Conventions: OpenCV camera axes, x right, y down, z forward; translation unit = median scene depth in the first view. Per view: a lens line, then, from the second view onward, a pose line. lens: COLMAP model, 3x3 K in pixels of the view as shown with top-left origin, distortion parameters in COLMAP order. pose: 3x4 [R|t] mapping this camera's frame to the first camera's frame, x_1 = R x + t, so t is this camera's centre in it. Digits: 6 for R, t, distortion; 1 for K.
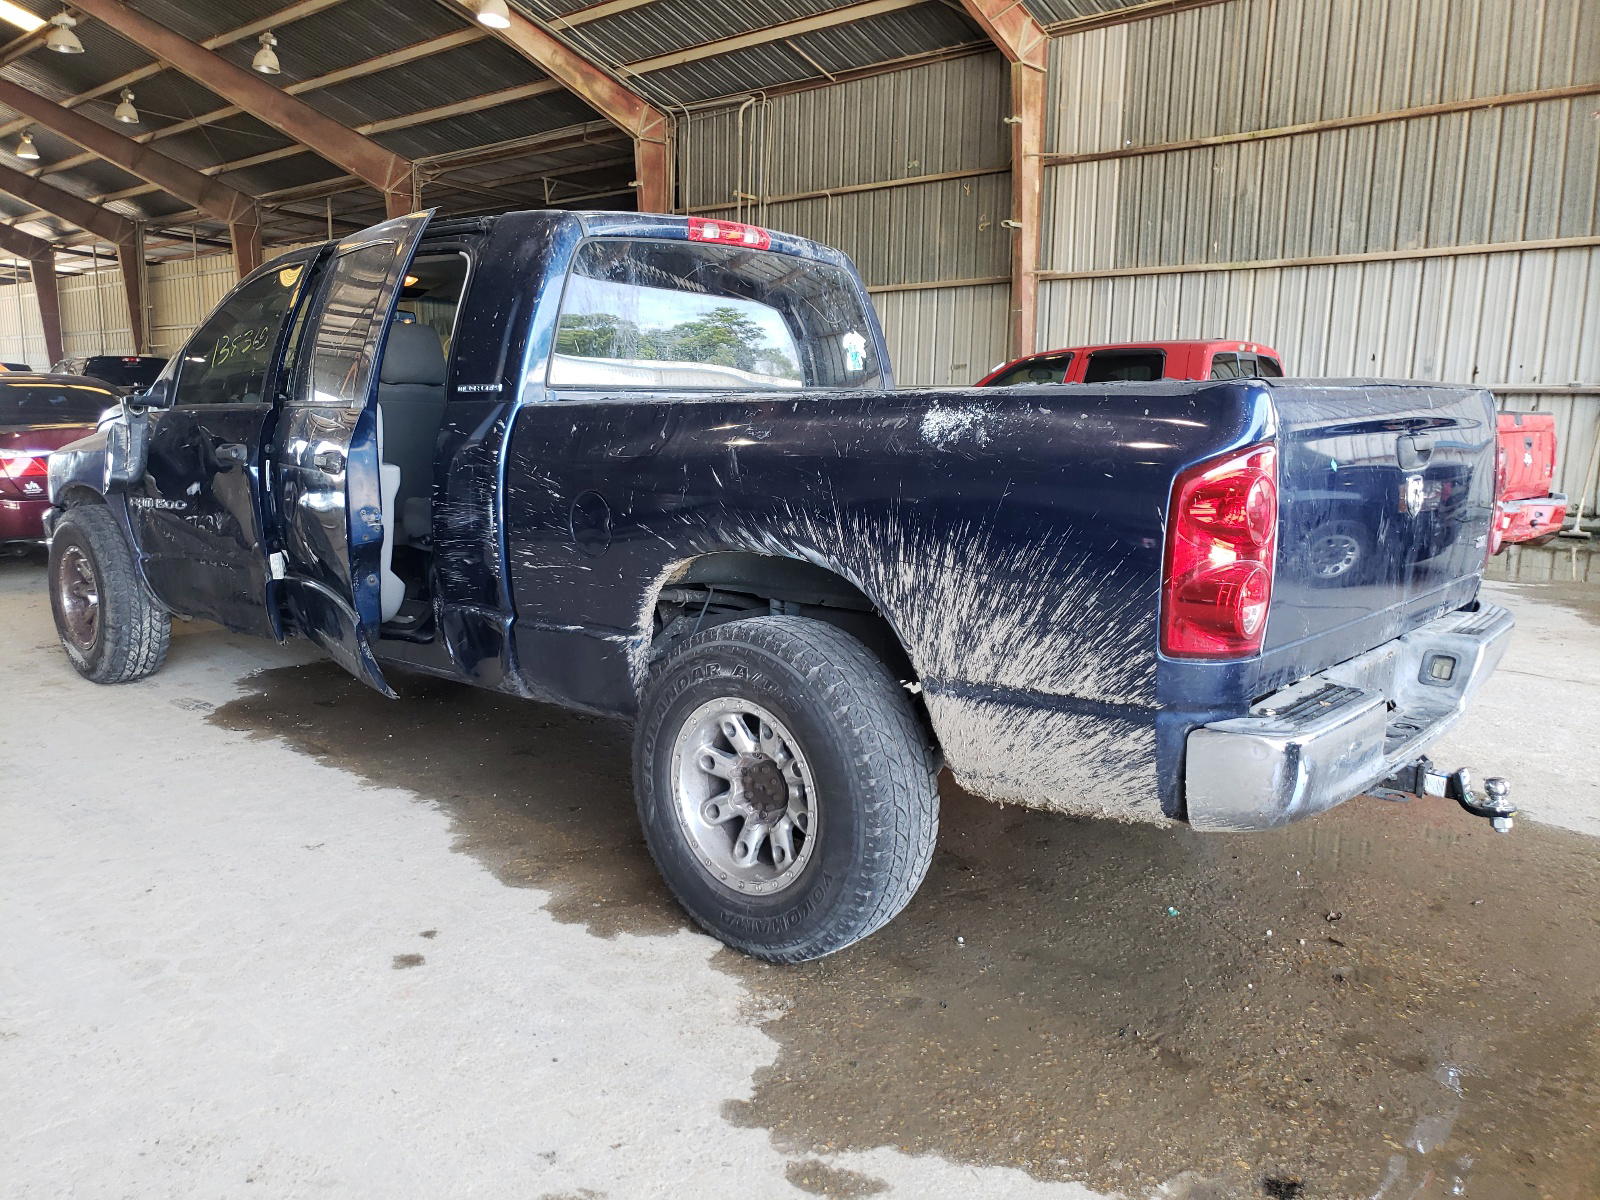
lens RADIAL K [[1239.9, 0, 777.1], [0, 1239.9, 603.9], [0, 0, 1]] dist [-0.000686, 0.010748]
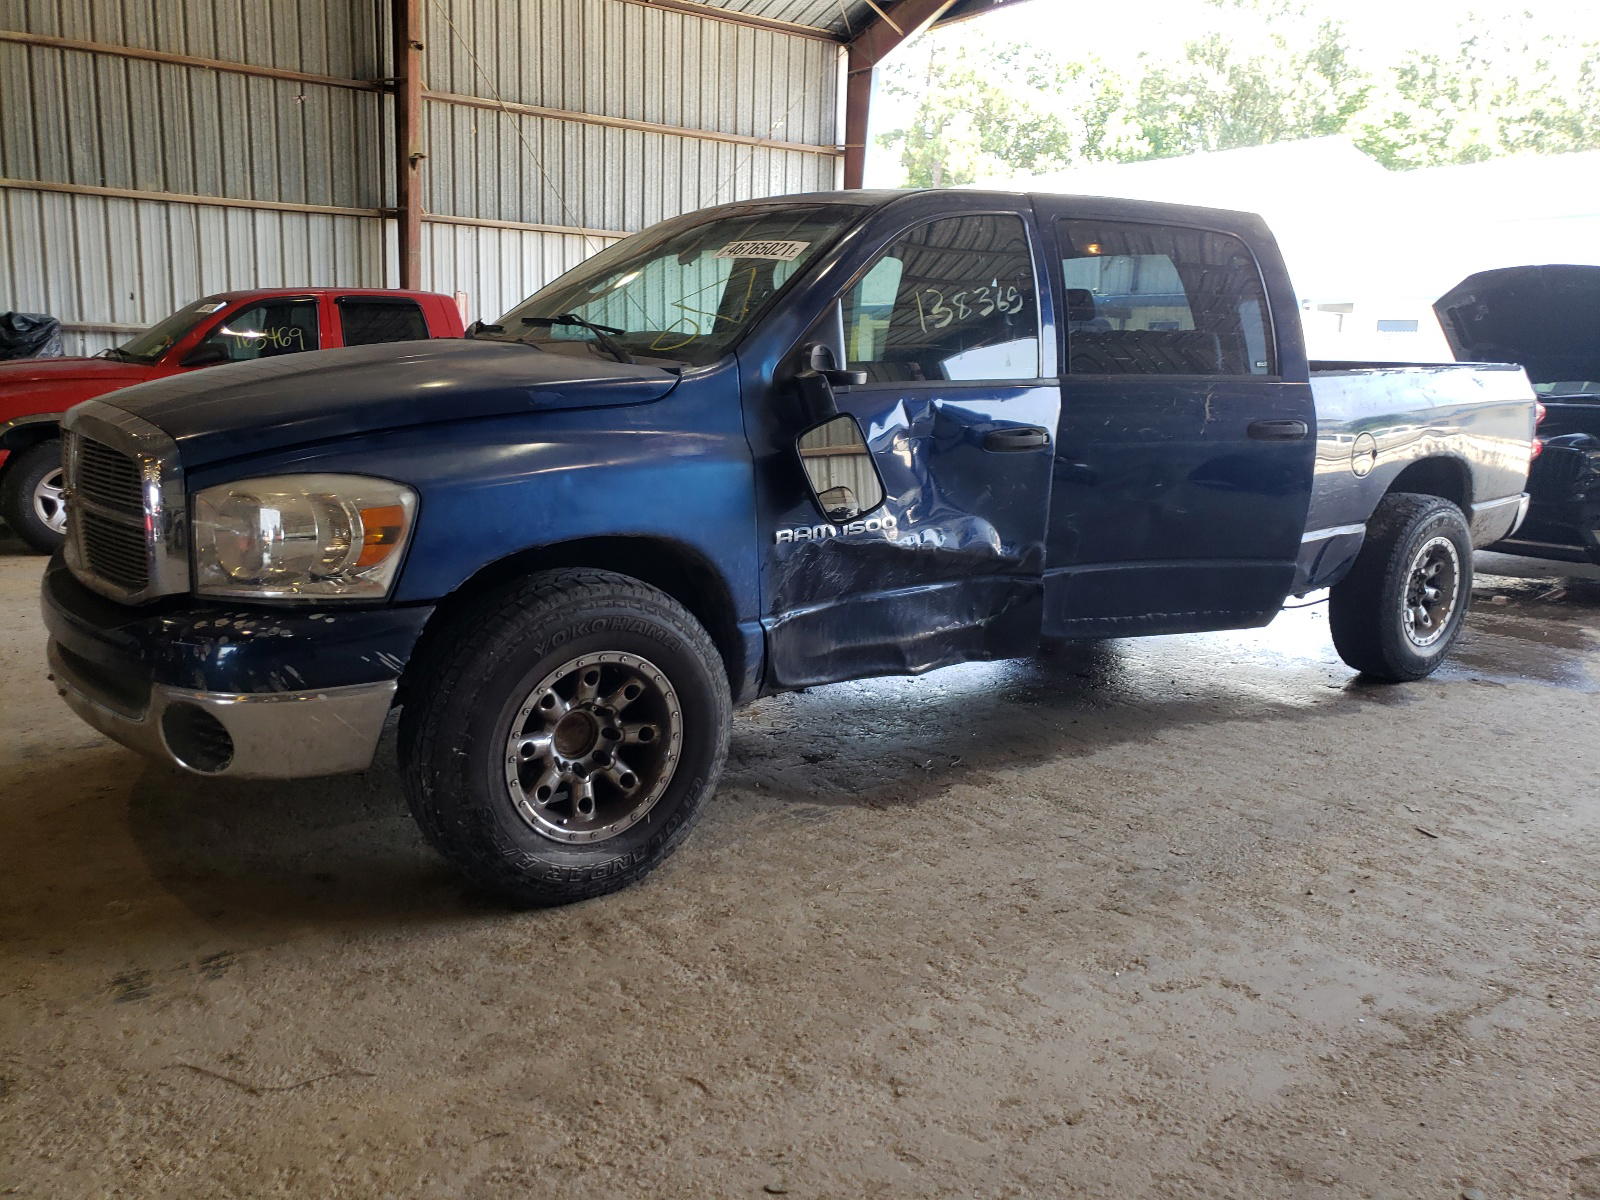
lens RADIAL K [[1242.2, 0, 747.7], [0, 1242.2, 563.3], [0, 0, 1]] dist [0.038701, -0.006205]
pose [[0.214077, -0.164974, 0.962785, -0.389386], [0.142196, 0.980399, 0.136375, -0.054041], [-0.966412, 0.107709, 0.233340, 0.298031]]
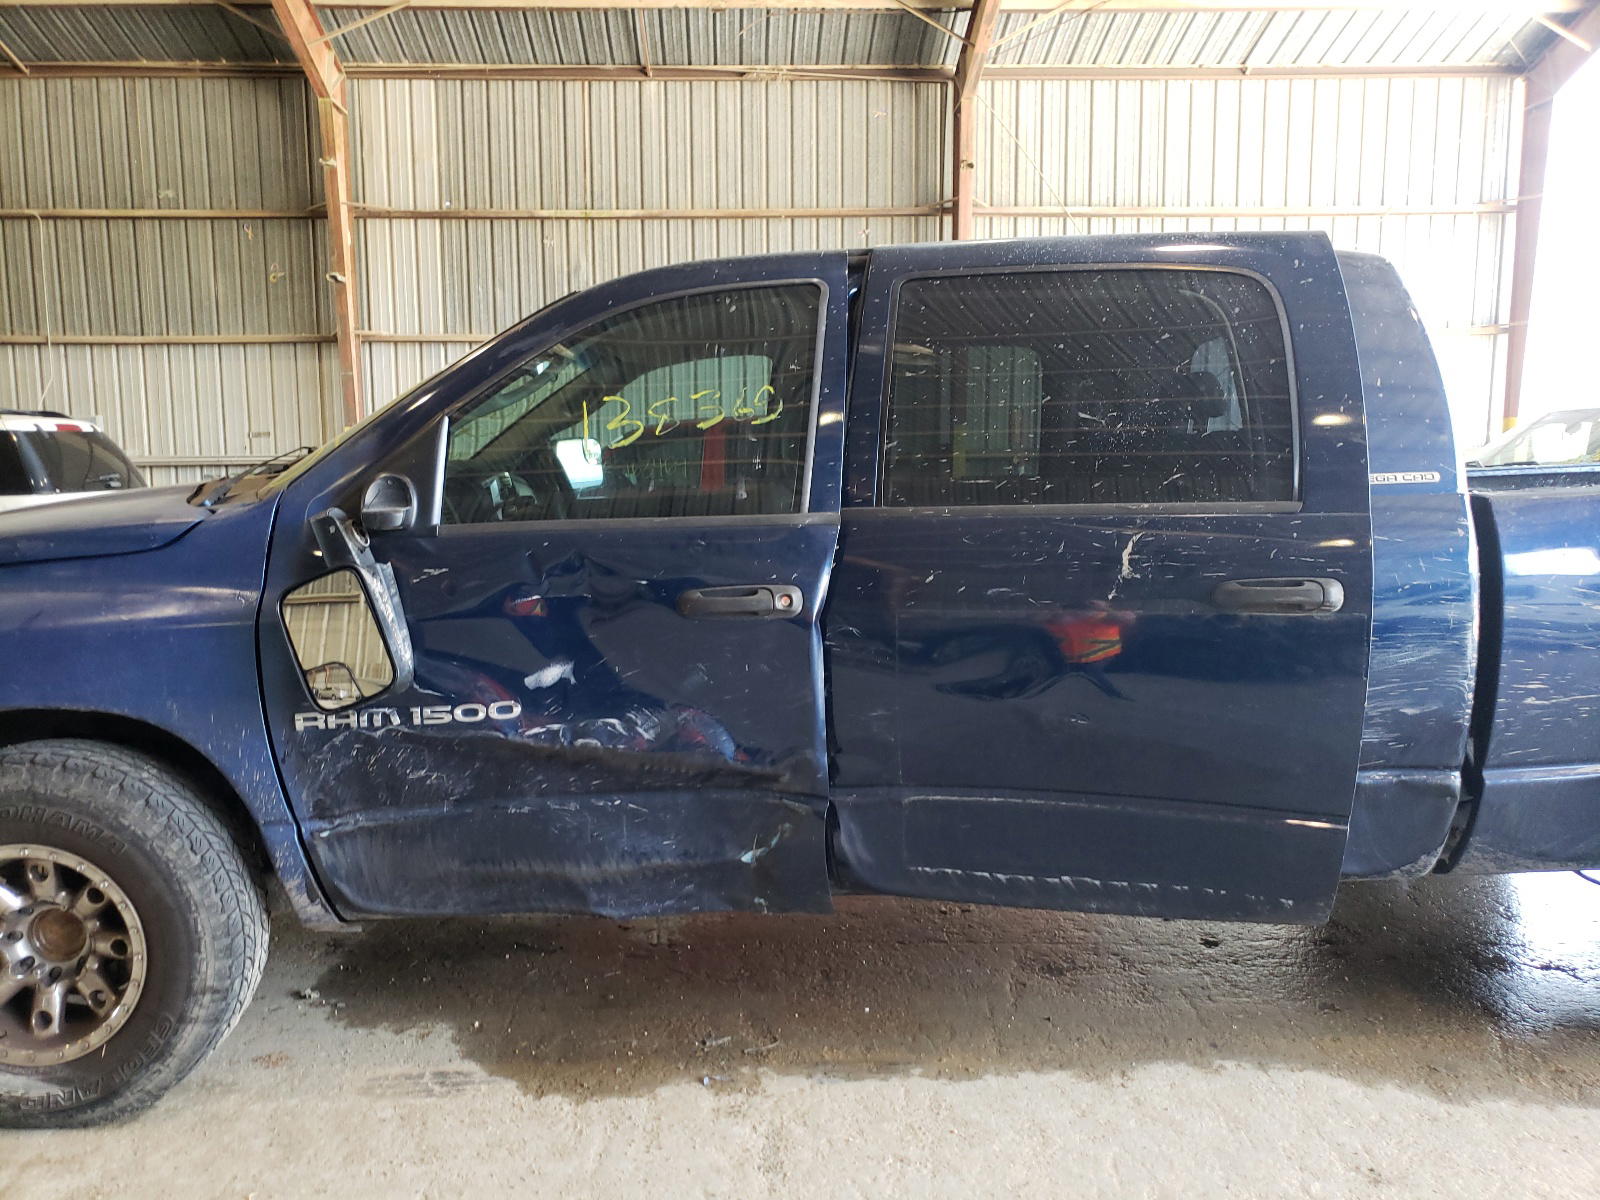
lens RADIAL K [[1239.9, 0, 777.1], [0, 1239.9, 603.9], [0, 0, 1]] dist [-0.000686, 0.010748]
pose [[0.708298, -0.095321, 0.699448, -0.249524], [0.131003, 0.991379, 0.002445, -0.036135], [-0.693651, 0.089898, 0.714679, 0.174706]]
